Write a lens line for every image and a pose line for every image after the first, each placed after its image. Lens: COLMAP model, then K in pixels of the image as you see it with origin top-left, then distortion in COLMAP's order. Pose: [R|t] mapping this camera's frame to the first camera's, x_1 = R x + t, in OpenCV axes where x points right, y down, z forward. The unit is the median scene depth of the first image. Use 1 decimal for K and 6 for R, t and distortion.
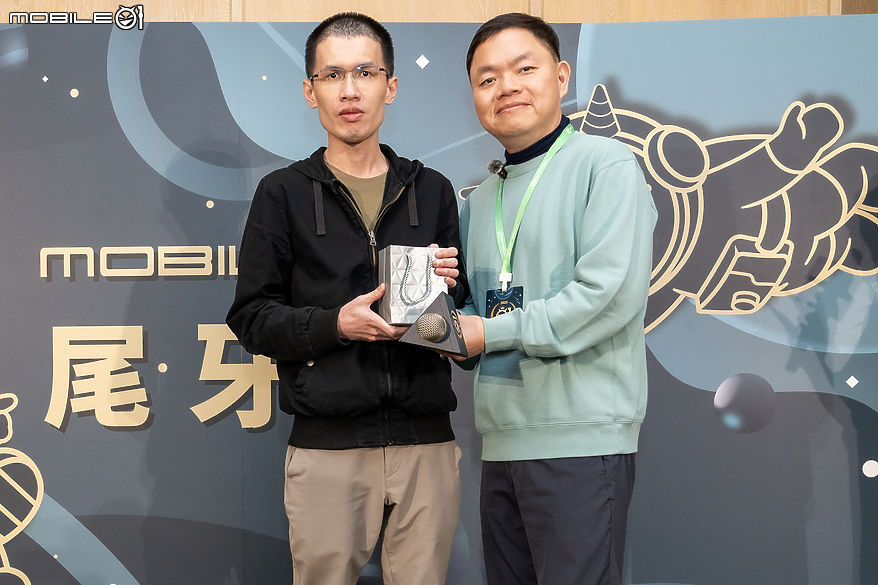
lens RADIAL K [[756.3, 0, 446.0], [0, 756.3, 330.7], [0, 0, 1]] dist [0.003092, -0.022384]
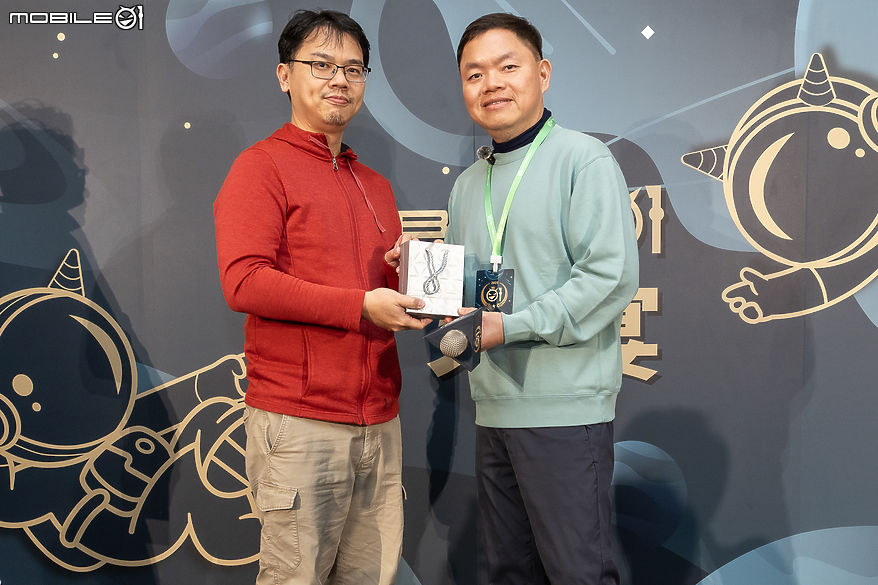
lens RADIAL K [[692.4, 0, 433.0], [0, 692.4, 329.7], [0, 0, 1]] dist [0.007522, 0.002887]
pose [[0.999978, -0.003439, -0.005698, -0.322108], [0.003604, 0.999571, 0.029055, 0.026047], [0.005595, -0.029075, 0.999562, 0.026975]]
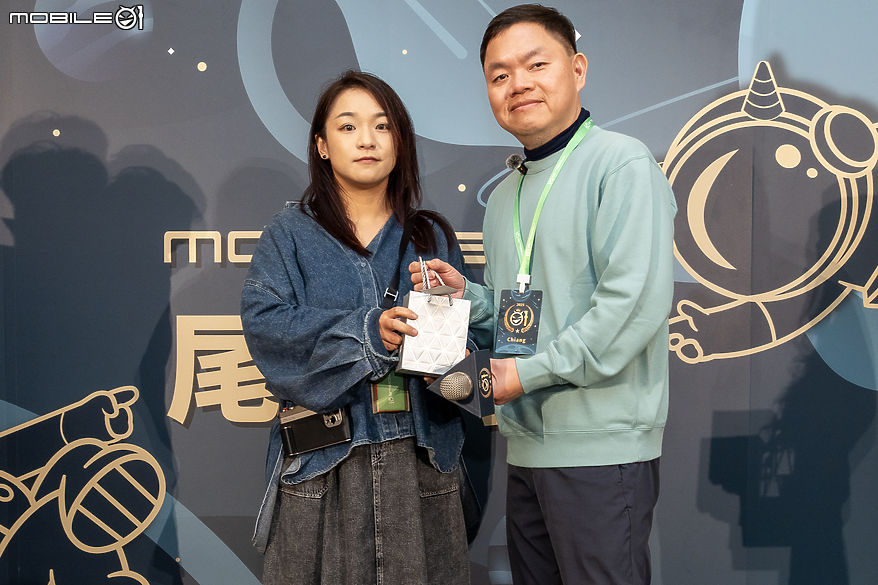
lens RADIAL K [[774.2, 0, 446.1], [0, 774.2, 339.6], [0, 0, 1]] dist [-0.005653, 0.010764]
pose [[0.999896, 0.009784, -0.010600, -0.173879], [-0.009699, 0.999921, 0.008055, 0.013391], [0.010678, -0.007952, 0.999911, 0.040143]]
